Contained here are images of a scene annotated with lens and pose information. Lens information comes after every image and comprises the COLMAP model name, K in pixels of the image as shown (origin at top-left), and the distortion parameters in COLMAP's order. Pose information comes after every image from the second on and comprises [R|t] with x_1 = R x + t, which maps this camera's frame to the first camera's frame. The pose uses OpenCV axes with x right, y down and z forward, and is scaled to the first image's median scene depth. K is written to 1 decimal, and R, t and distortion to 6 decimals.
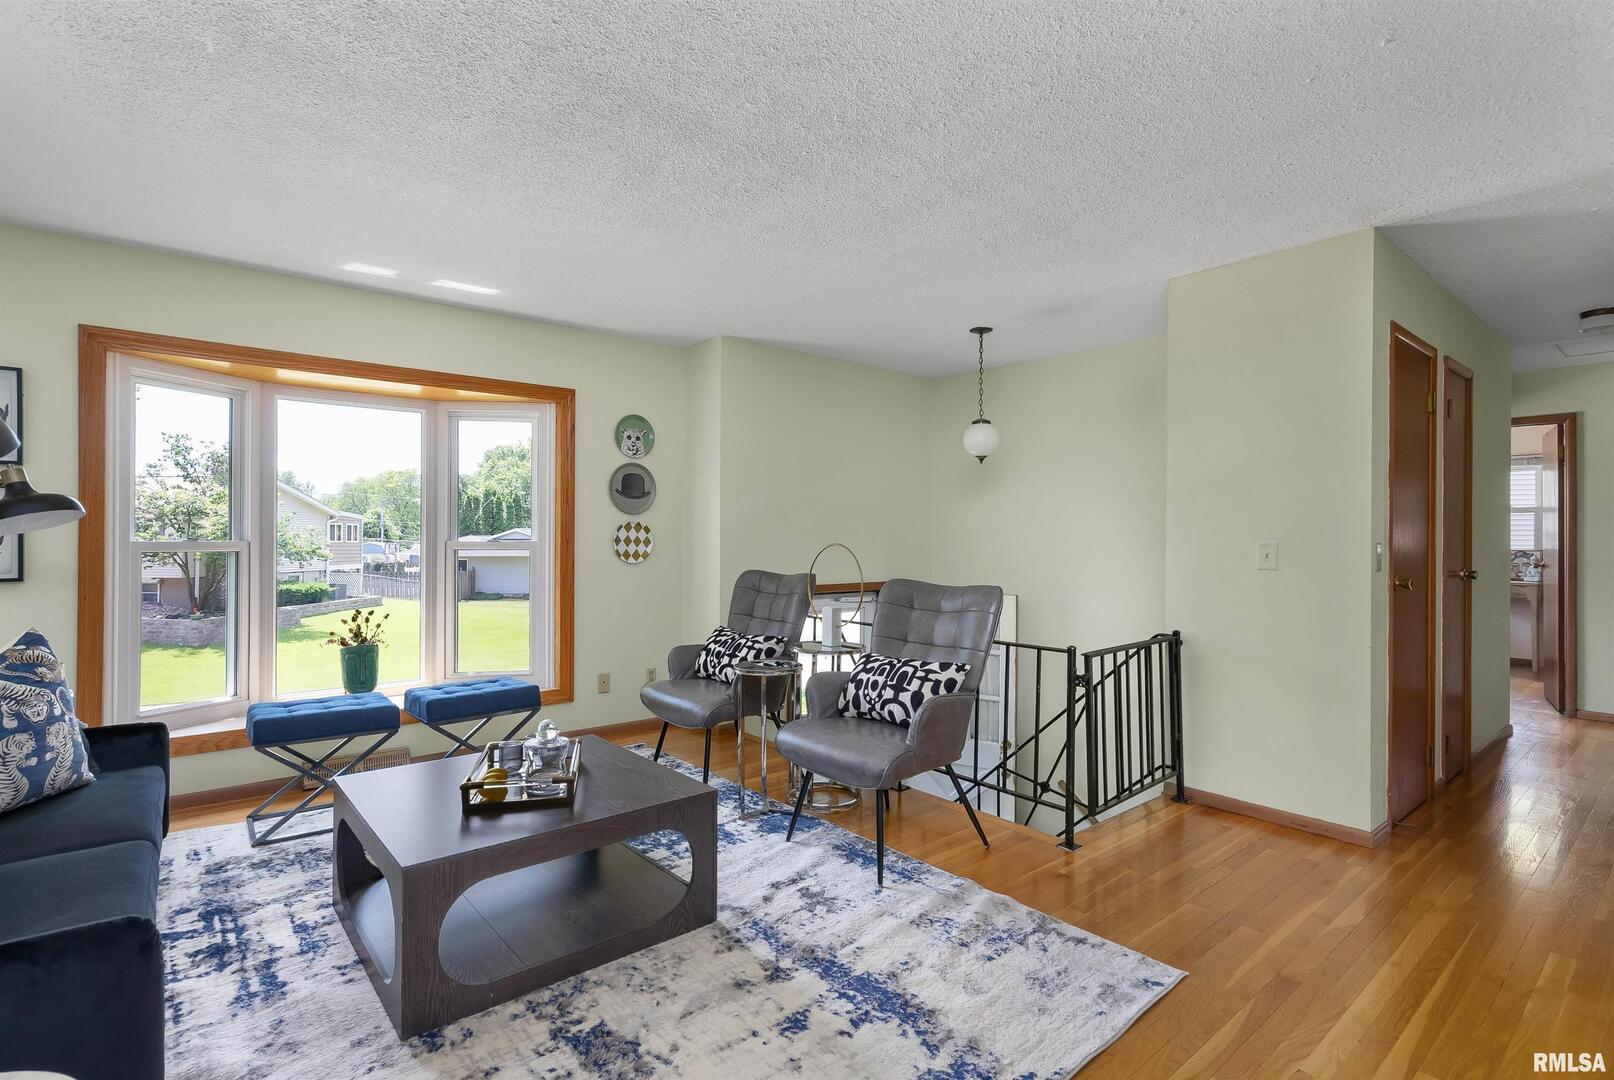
lens RADIAL K [[745.5, 0, 811.2], [0, 745.5, 542.2], [0, 0, 1]] dist [-0.001675, 0.000139]
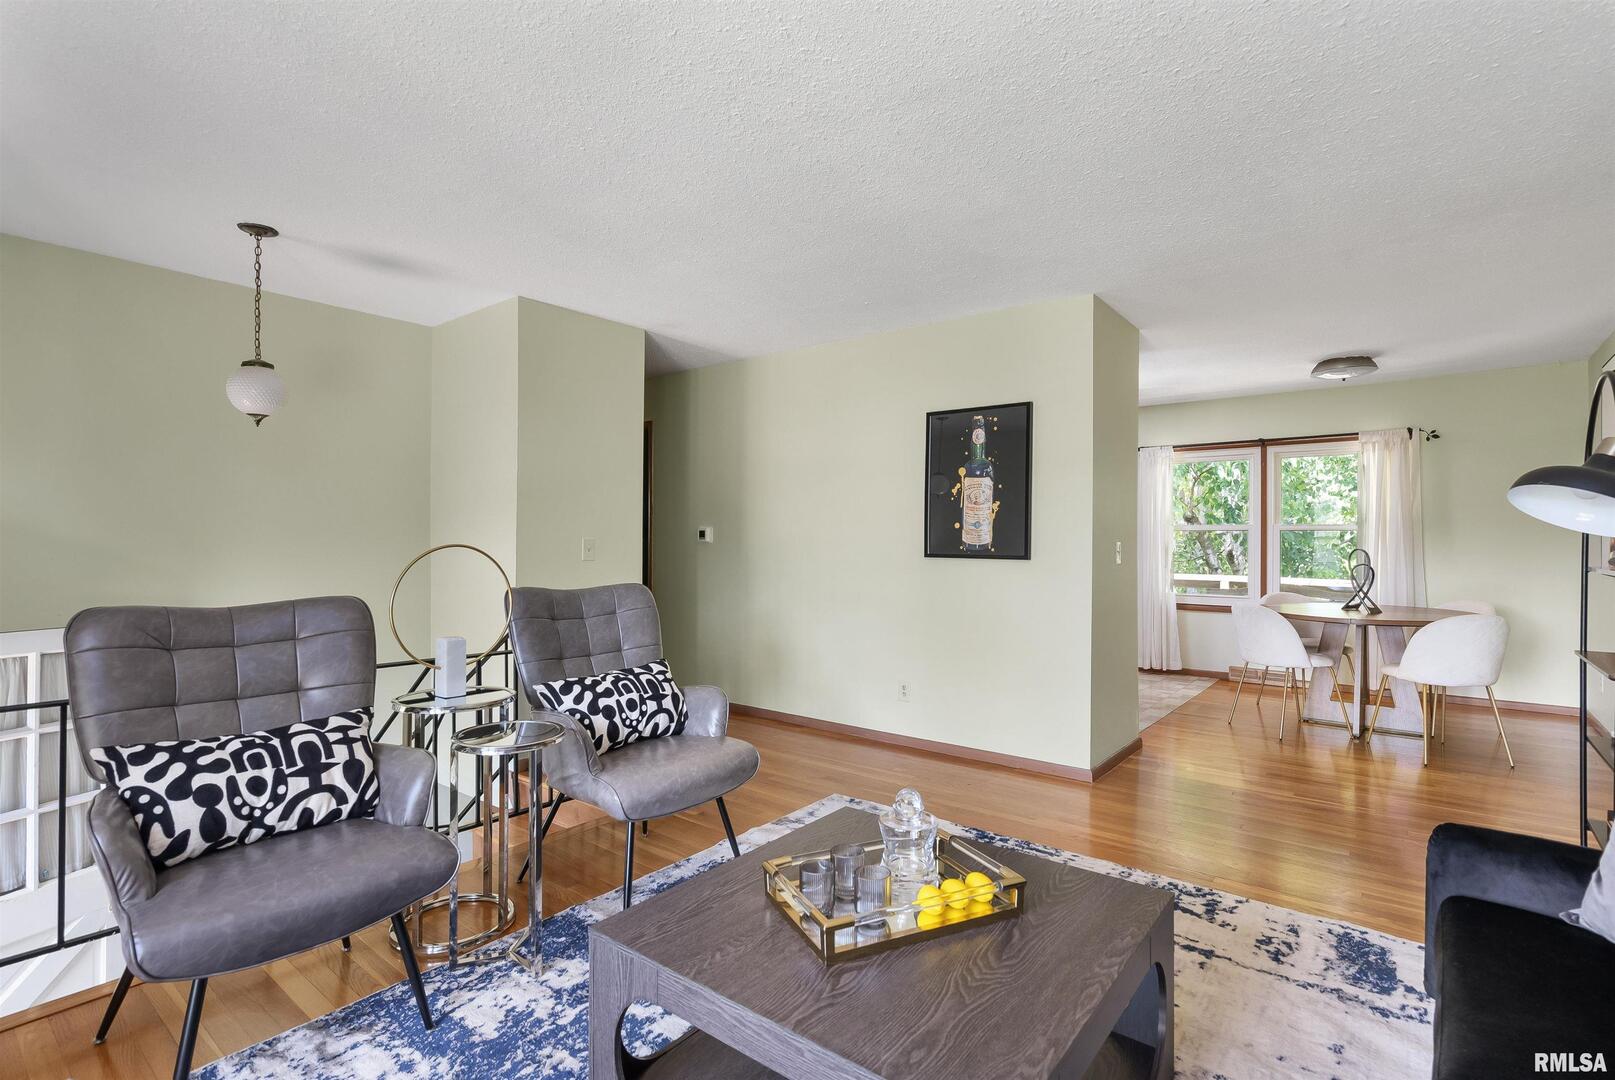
lens RADIAL K [[786.5, 0, 805.9], [0, 786.5, 535.8], [0, 0, 1]] dist [-0.002083, -0.000148]
pose [[-0.201266, 0.006639, 0.979514, -0.639147], [0.001605, 0.999978, -0.006448, -0.000278], [-0.979535, 0.000274, -0.201272, 0.729092]]
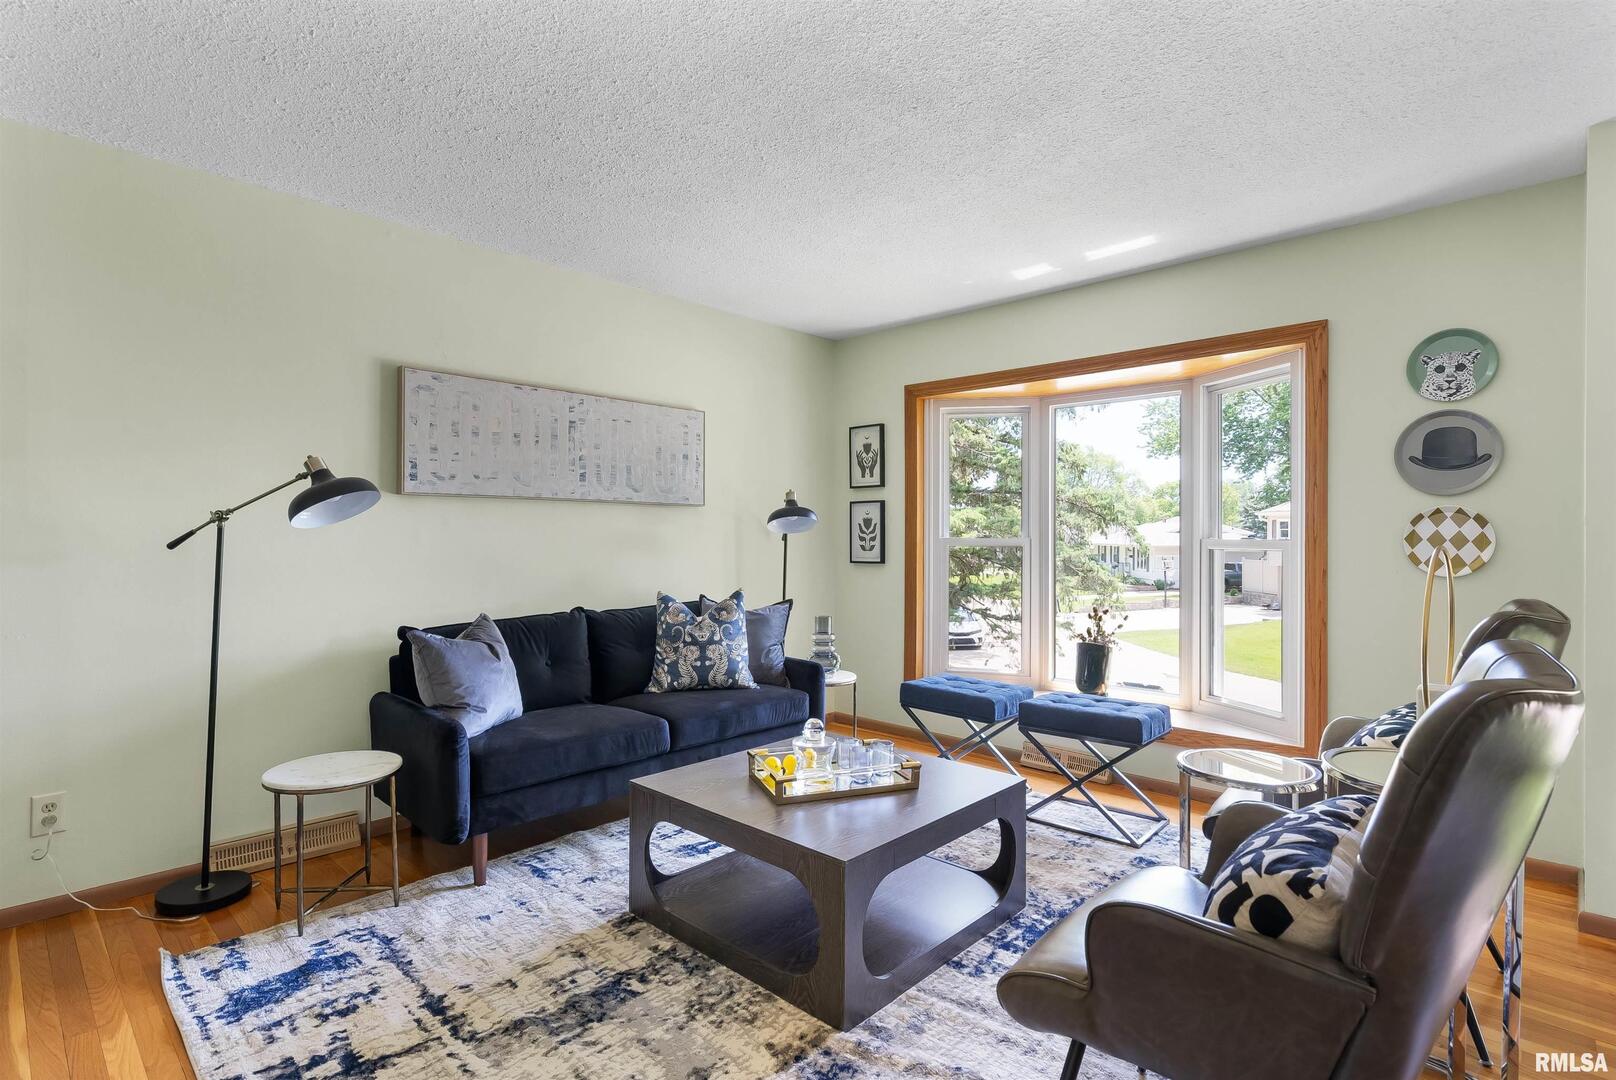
lens RADIAL K [[787.0, 0, 812.7], [0, 787.0, 537.5], [0, 0, 1]] dist [-0.002083, -0.000148]
pose [[0.133233, -0.000651, -0.991084, 0.388636], [-0.008550, 0.999962, -0.001806, 0.002165], [0.991048, 0.008714, 0.133223, 0.499487]]
